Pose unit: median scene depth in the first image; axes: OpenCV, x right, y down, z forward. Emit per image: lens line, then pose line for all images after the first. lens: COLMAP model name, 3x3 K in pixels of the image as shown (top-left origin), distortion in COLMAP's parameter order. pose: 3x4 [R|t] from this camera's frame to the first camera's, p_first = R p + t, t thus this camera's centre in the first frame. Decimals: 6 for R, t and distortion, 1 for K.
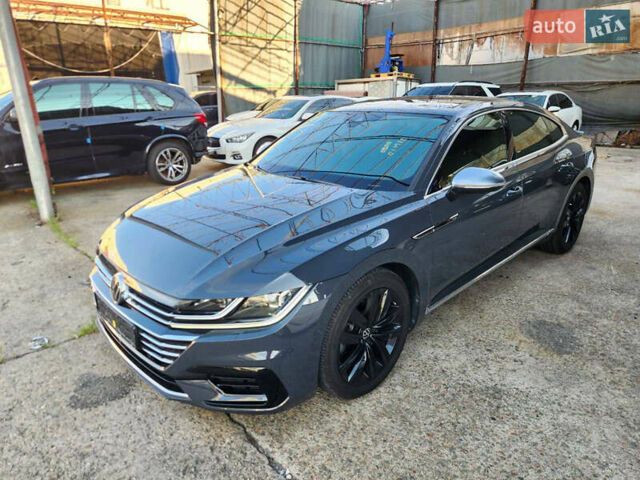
lens RADIAL K [[434.7, 0, 314.9], [0, 434.7, 238.9], [0, 0, 1]] dist [0.041294, -0.041973]
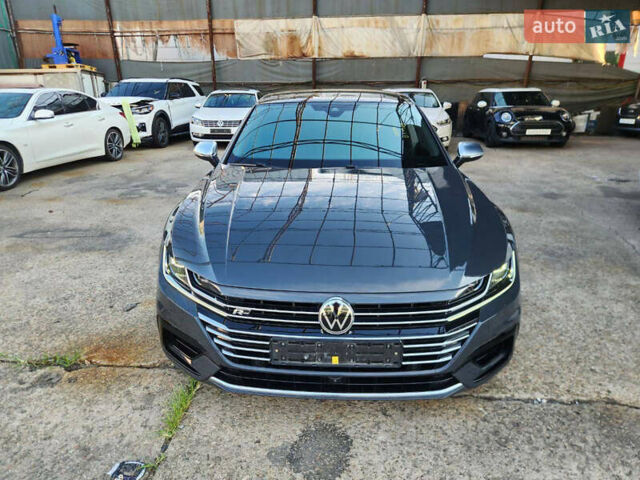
lens RADIAL K [[434.7, 0, 315.5], [0, 434.7, 238.5], [0, 0, 1]] dist [0.041294, -0.041973]
pose [[0.698834, -0.213277, 0.682747, -0.168358], [0.211966, 0.973387, 0.087106, -0.017633], [-0.683155, 0.083847, 0.725444, 0.071268]]
